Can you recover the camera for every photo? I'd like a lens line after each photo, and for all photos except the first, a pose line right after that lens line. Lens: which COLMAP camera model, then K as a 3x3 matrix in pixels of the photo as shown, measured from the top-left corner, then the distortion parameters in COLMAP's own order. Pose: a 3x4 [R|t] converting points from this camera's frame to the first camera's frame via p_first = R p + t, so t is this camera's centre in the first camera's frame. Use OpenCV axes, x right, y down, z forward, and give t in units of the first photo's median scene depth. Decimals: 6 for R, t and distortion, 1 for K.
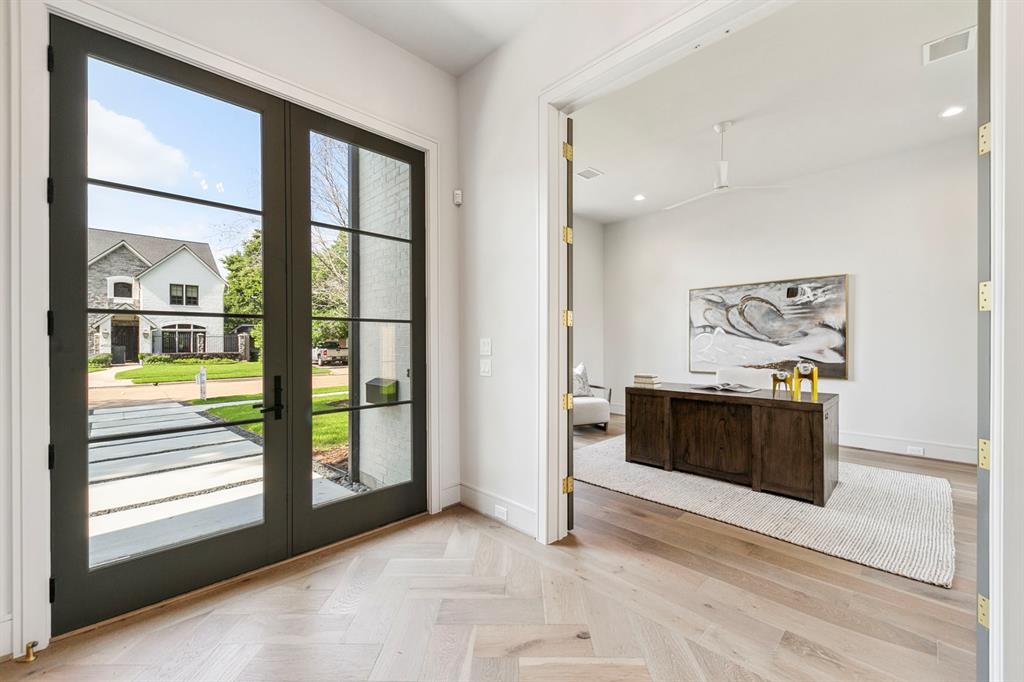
lens RADIAL K [[396.7, 0, 511.3], [0, 396.7, 344.4], [0, 0, 1]] dist [0.008868, 0.000077]
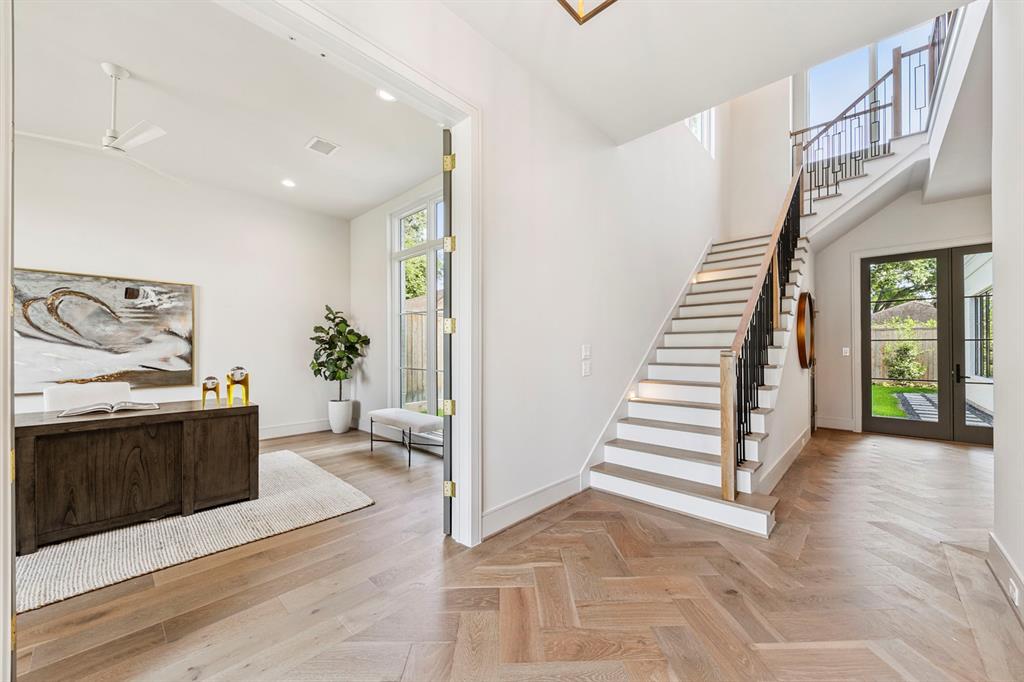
lens RADIAL K [[388.2, 0, 508.2], [0, 388.2, 349.3], [0, 0, 1]] dist [-0.002928, -0.000795]
pose [[-0.034844, 0.003936, 0.999385, -0.241976], [0.005165, 0.999980, -0.003758, 0.001384], [-0.999379, 0.005031, -0.034864, 0.264778]]
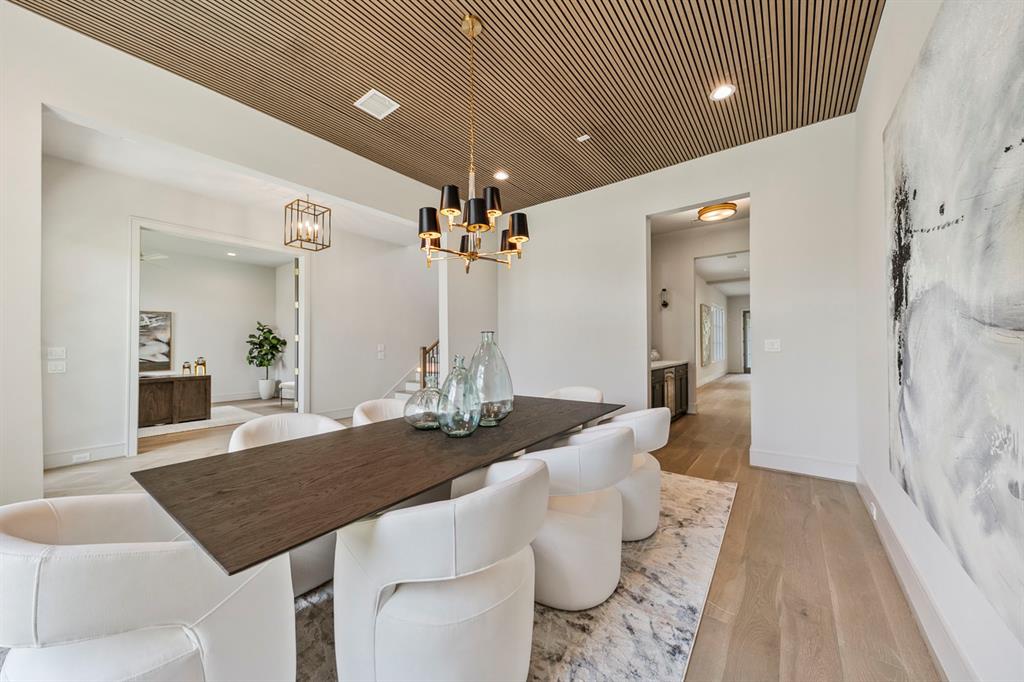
lens RADIAL K [[353.7, 0, 517.5], [0, 353.7, 336.0], [0, 0, 1]] dist [-0.005527, -0.002224]
pose [[-0.171123, 0.031077, 0.984759, -1.223456], [0.018060, 0.999433, -0.028402, 0.007574], [-0.985084, 0.012925, -0.171588, -0.337201]]
